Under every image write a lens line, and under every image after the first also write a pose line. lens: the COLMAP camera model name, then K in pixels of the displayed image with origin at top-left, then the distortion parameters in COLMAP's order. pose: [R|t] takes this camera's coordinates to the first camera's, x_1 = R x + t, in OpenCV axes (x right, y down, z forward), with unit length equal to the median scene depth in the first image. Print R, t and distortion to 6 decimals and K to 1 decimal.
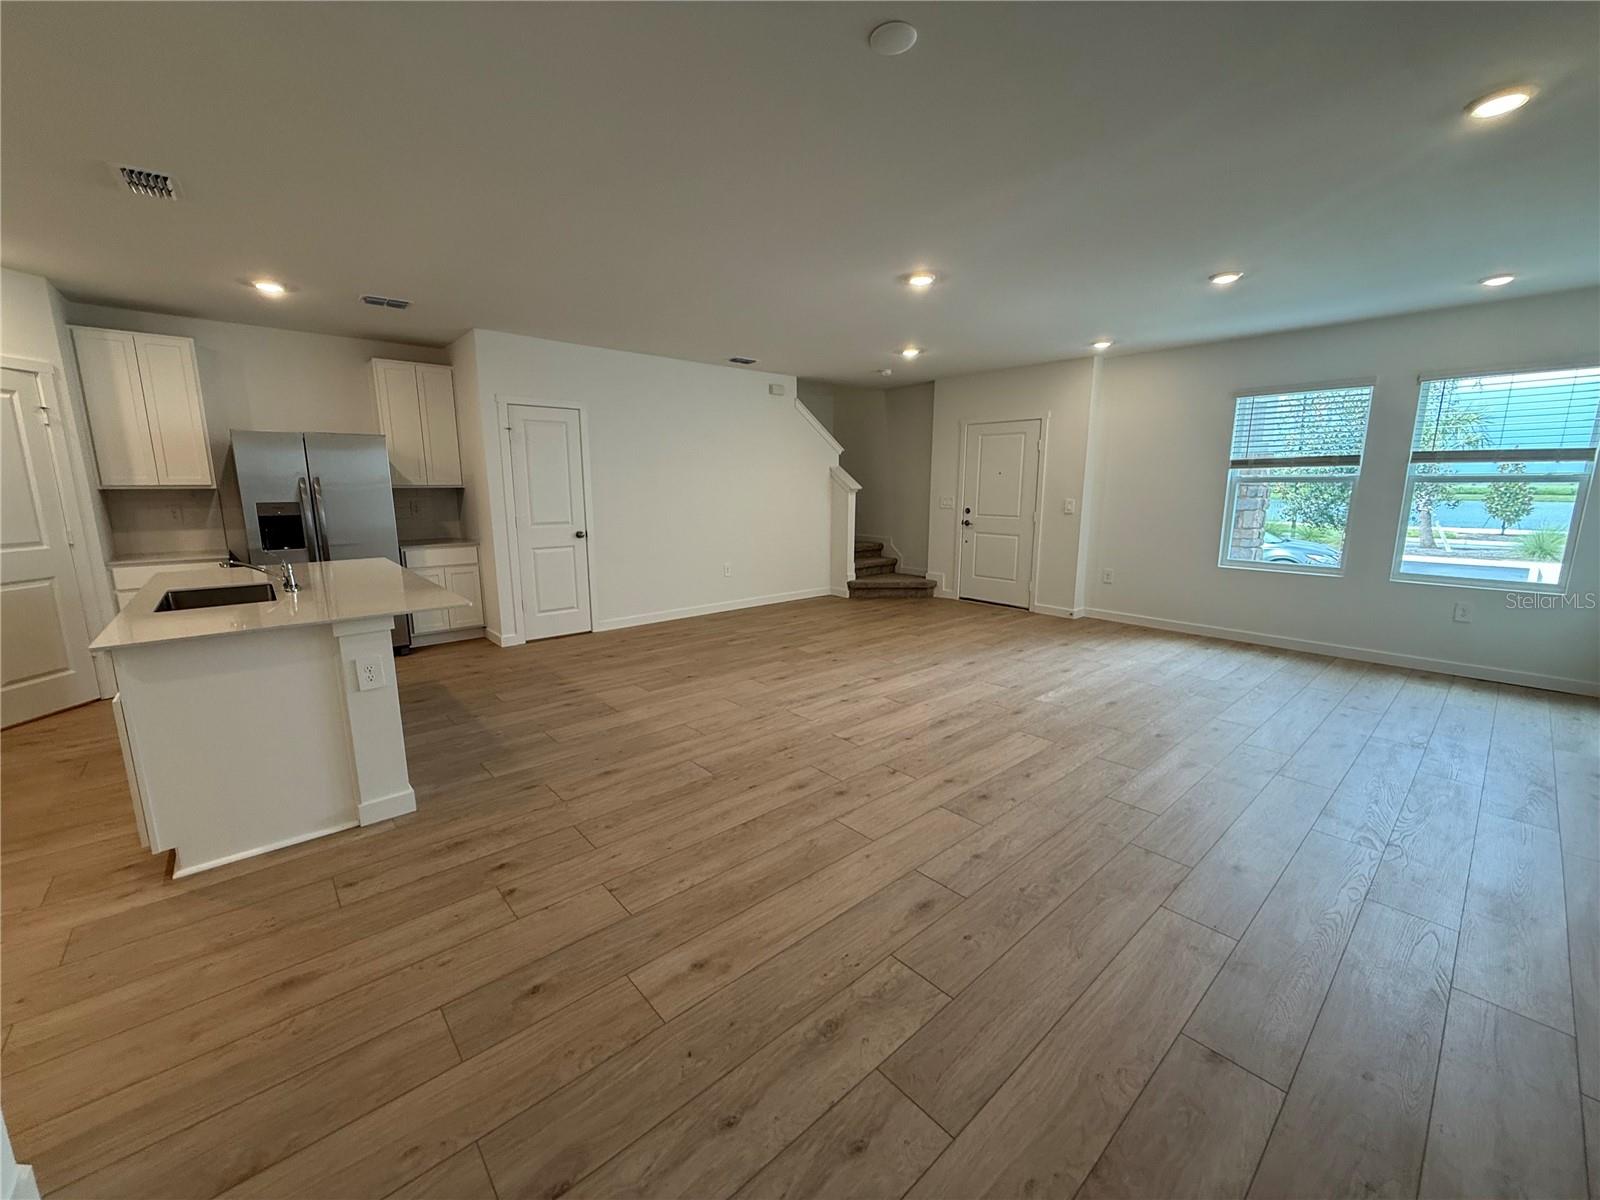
lens RADIAL K [[637.2, 0, 795.3], [0, 637.2, 600.3], [0, 0, 1]] dist [-0.000605, 0.000097]
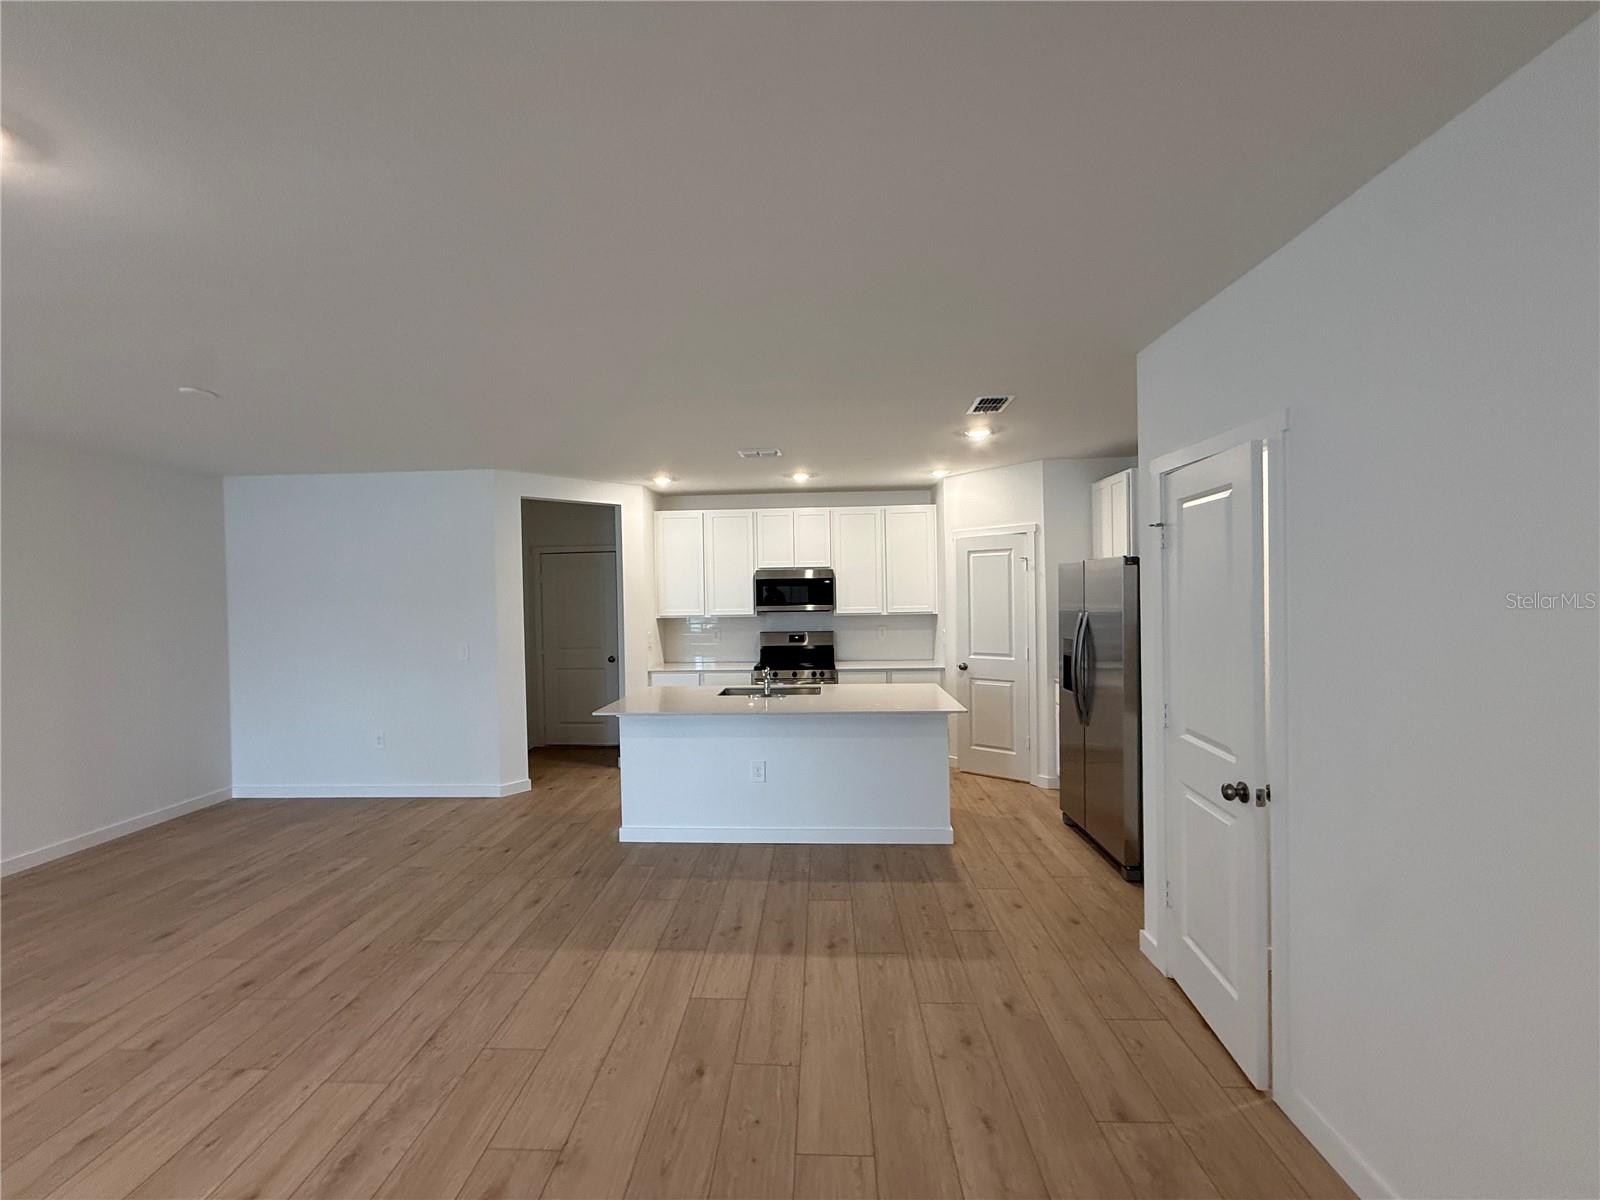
lens RADIAL K [[637.2, 0, 792.8], [0, 637.2, 598.5], [0, 0, 1]] dist [-0.000605, 0.000097]
pose [[-0.695617, 0.019158, -0.718157, 0.130334], [-0.114376, 0.983941, 0.137034, -0.343556], [0.709250, 0.177463, -0.682255, 1.580642]]
